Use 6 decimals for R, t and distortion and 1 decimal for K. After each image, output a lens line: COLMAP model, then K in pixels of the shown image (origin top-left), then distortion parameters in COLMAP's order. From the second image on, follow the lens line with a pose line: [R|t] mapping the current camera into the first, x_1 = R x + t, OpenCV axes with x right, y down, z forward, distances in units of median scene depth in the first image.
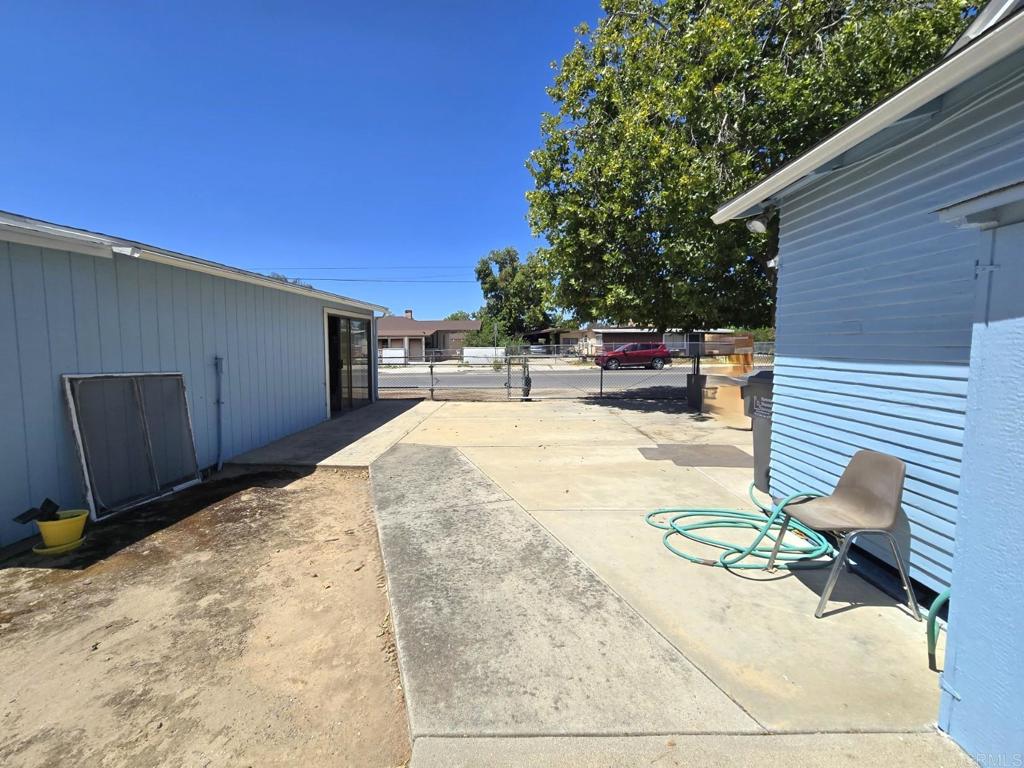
lens RADIAL K [[420.7, 0, 509.3], [0, 420.7, 370.2], [0, 0, 1]] dist [-0.005059, 0.000048]
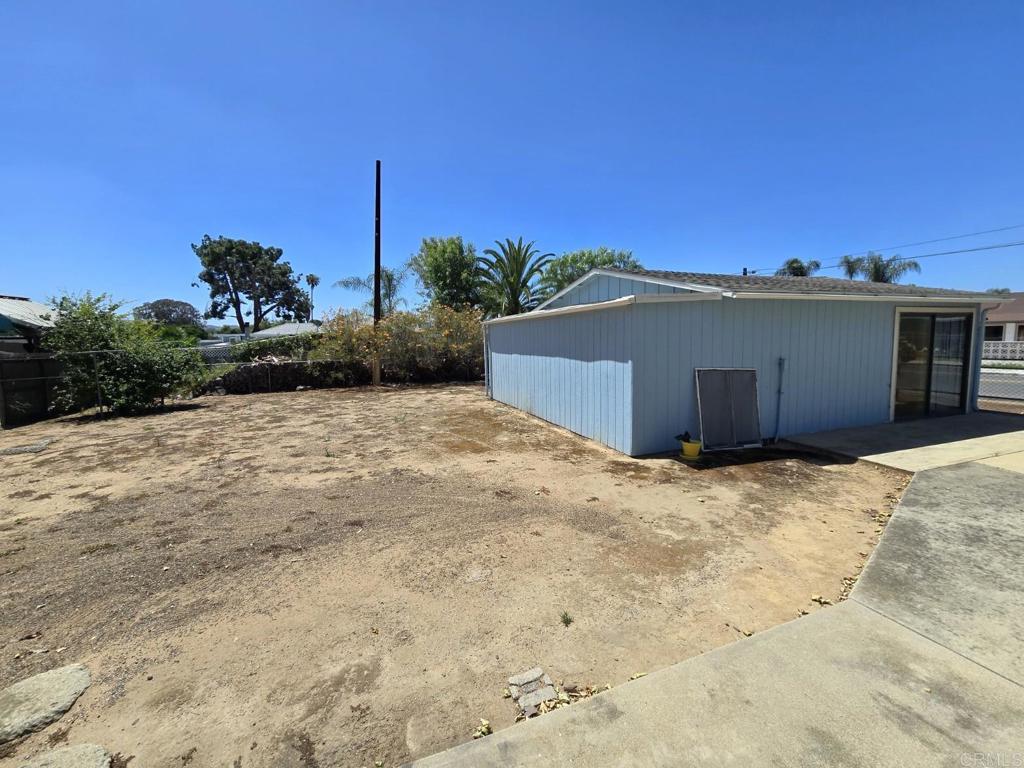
lens RADIAL K [[420.7, 0, 509.3], [0, 420.7, 370.2], [0, 0, 1]] dist [-0.005059, 0.000048]
pose [[0.356782, 0.071771, -0.931427, 0.357526], [-0.043479, 0.997240, 0.060187, -0.053493], [0.933175, 0.019023, 0.358918, -0.419961]]
